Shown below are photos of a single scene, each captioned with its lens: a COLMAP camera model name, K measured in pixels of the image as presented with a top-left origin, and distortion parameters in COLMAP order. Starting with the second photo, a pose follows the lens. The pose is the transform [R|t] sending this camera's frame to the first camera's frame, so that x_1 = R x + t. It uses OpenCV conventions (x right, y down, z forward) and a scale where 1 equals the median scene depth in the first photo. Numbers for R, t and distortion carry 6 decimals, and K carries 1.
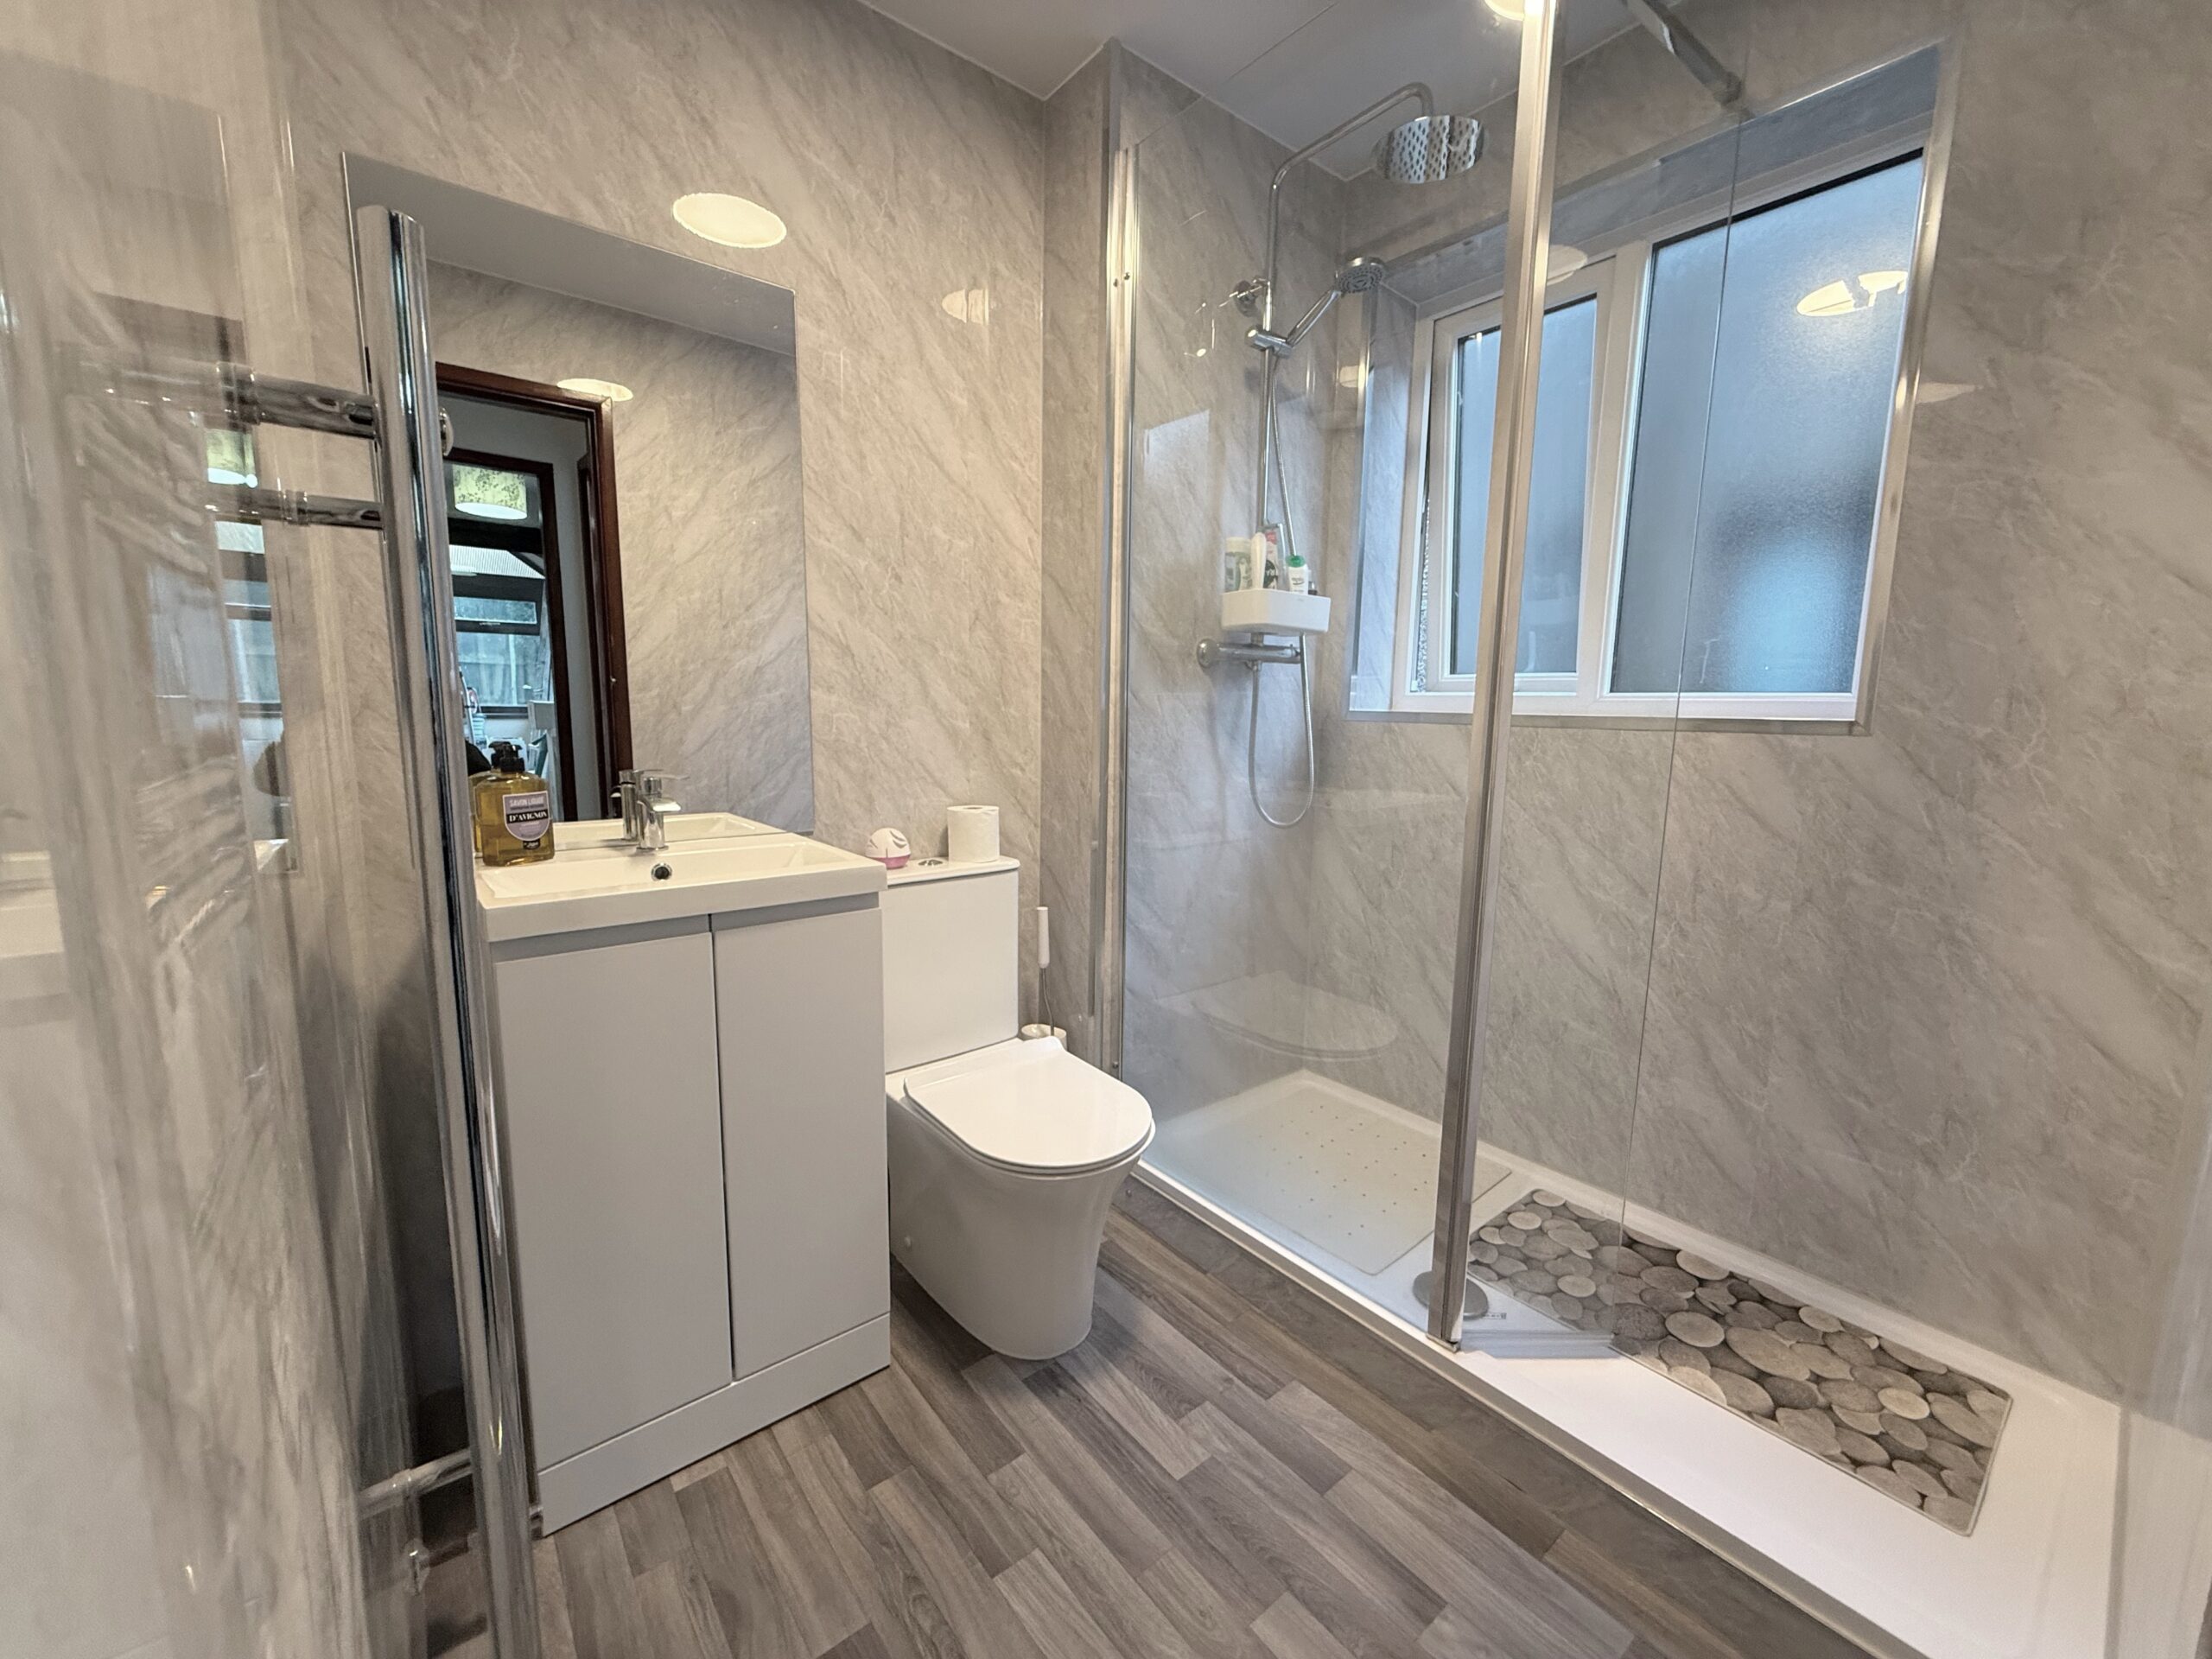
lens RADIAL K [[884.0, 0, 1100.0], [0, 884.0, 832.0], [0, 0, 1]] dist [0.001874, -0.000503]
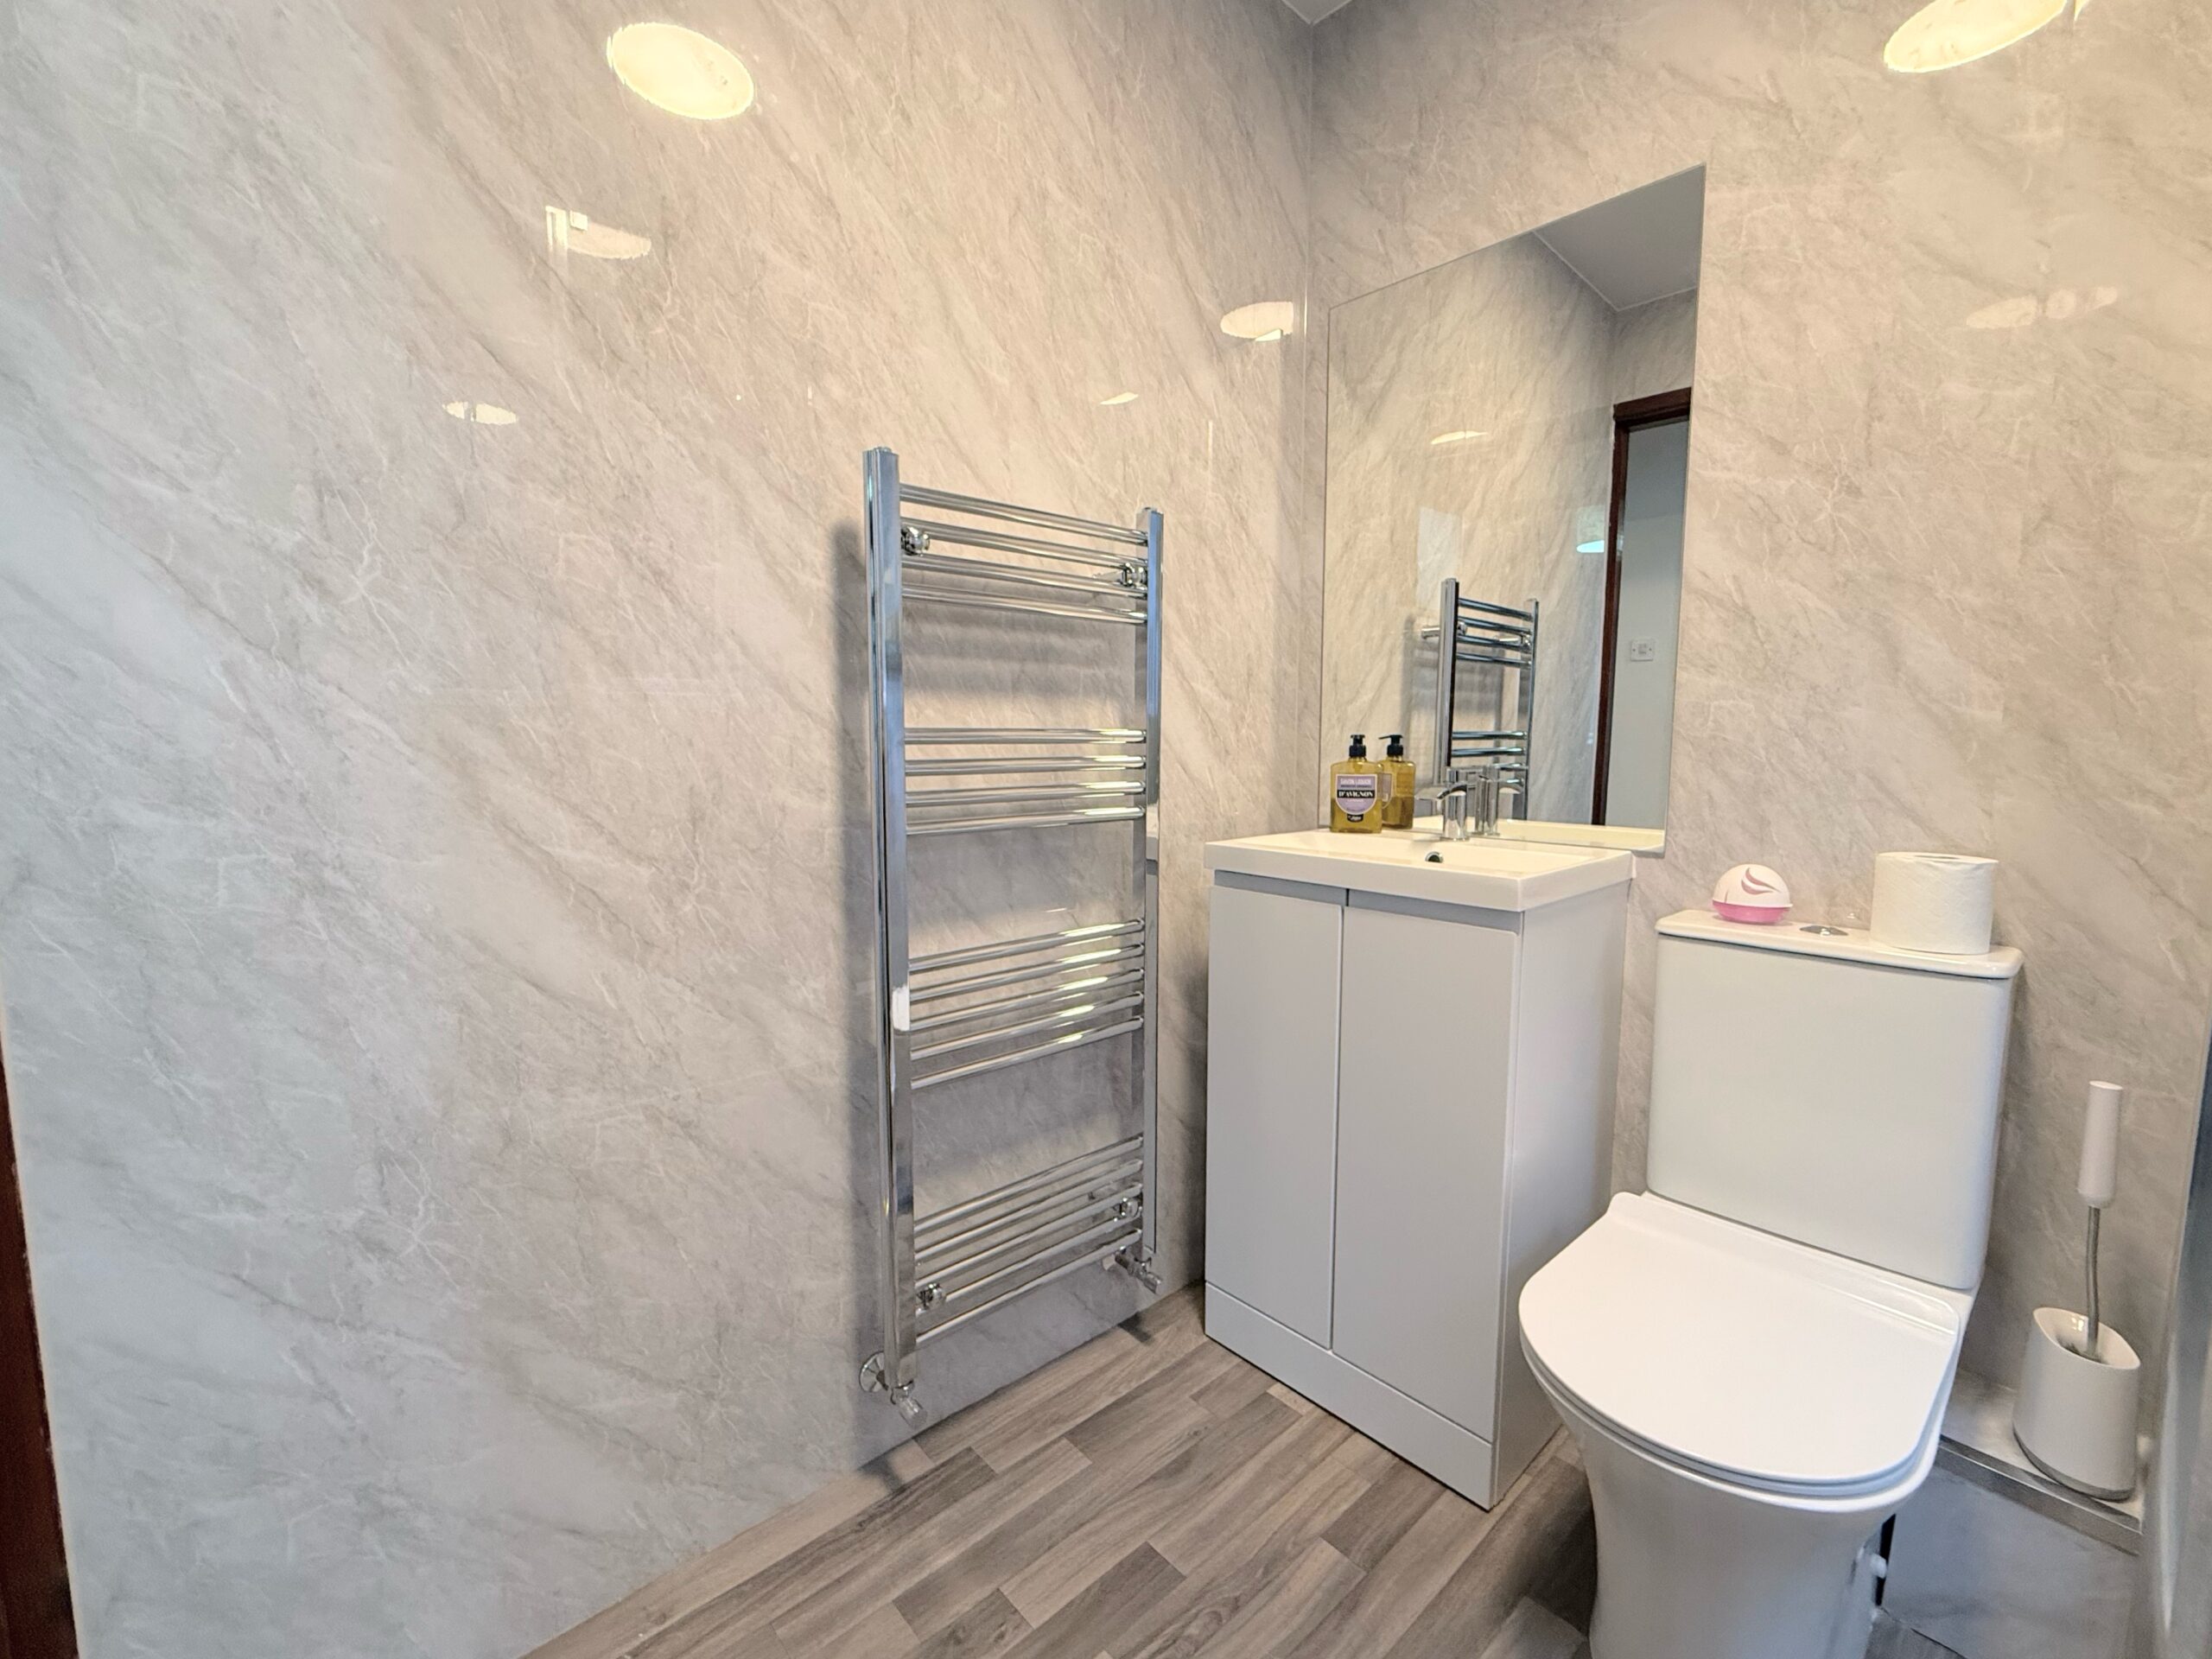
lens RADIAL K [[932.6, 0, 1101.2], [0, 932.6, 834.1], [0, 0, 1]] dist [0.001718, 0.000077]
pose [[0.053247, 0.091317, -0.994397, 0.487767], [-0.144813, 0.985989, 0.082790, -0.015379], [0.988025, 0.139593, 0.065725, 0.481948]]
